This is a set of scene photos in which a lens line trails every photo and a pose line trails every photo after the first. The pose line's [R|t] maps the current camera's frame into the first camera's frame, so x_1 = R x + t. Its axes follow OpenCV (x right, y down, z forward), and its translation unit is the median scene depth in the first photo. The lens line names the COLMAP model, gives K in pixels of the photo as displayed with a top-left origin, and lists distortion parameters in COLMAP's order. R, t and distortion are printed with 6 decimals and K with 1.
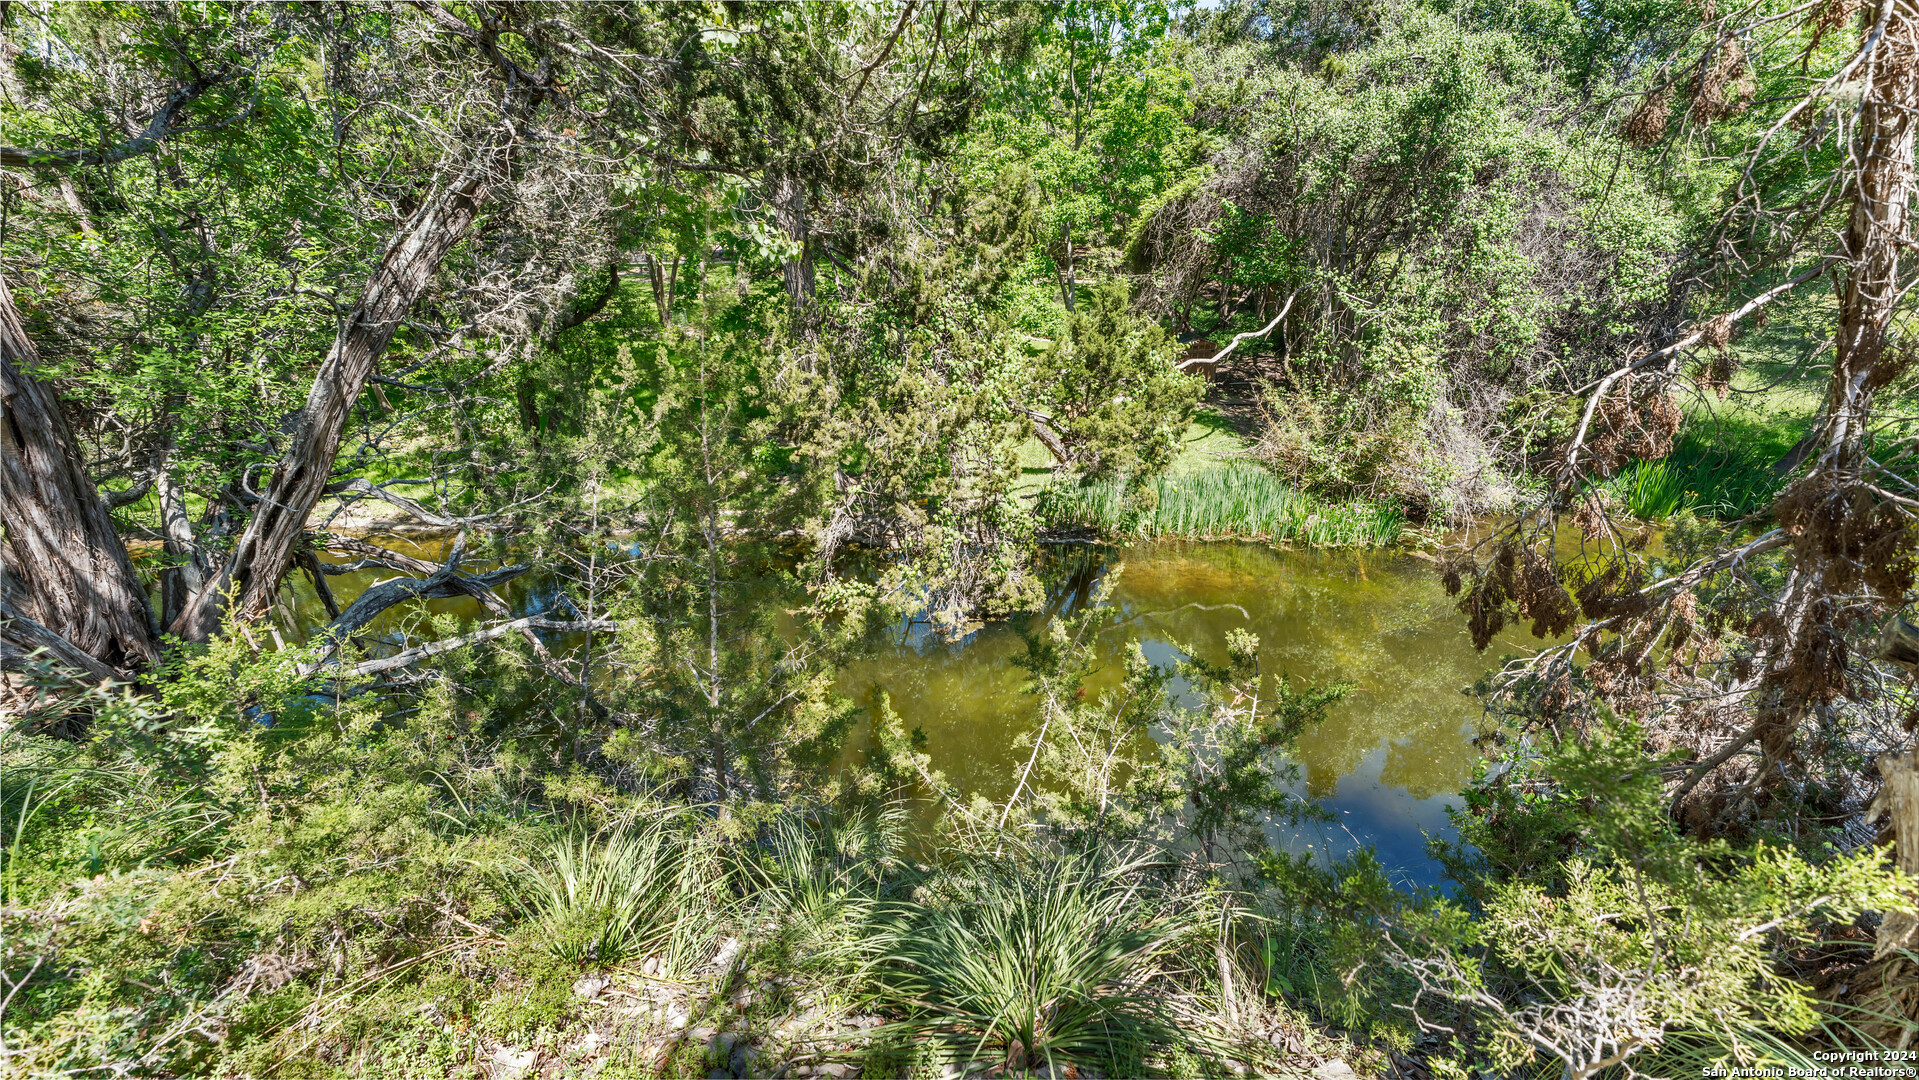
lens RADIAL K [[784.1, 0, 959.5], [0, 784.1, 540.0], [0, 0, 1]] dist [-0.000066, 0.000307]
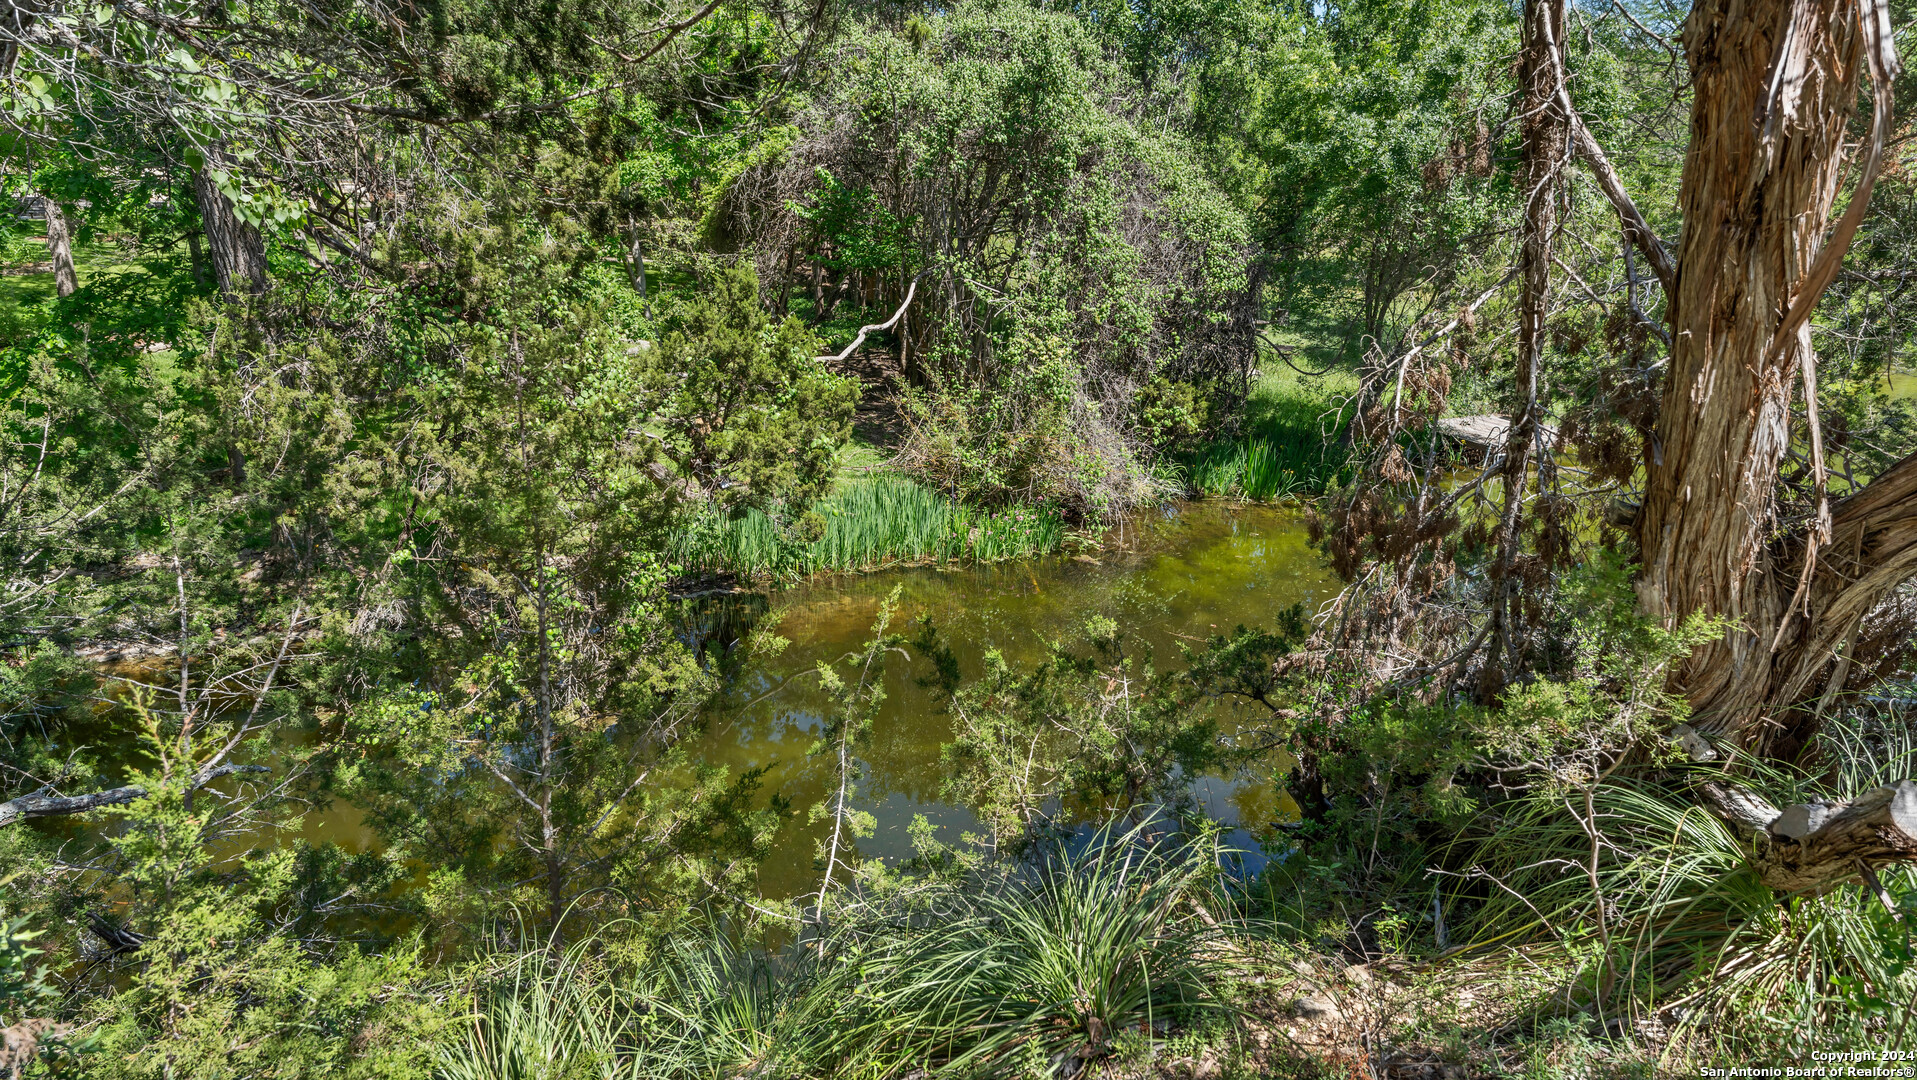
lens RADIAL K [[1055.1, 0, 958.5], [0, 1055.1, 540.0], [0, 0, 1]] dist [0.000985, -0.000250]
pose [[0.875568, -0.105842, 0.471358, -0.127720], [0.132940, 0.990822, -0.024457, 0.007770], [-0.464444, 0.084076, 0.881603, -0.034331]]
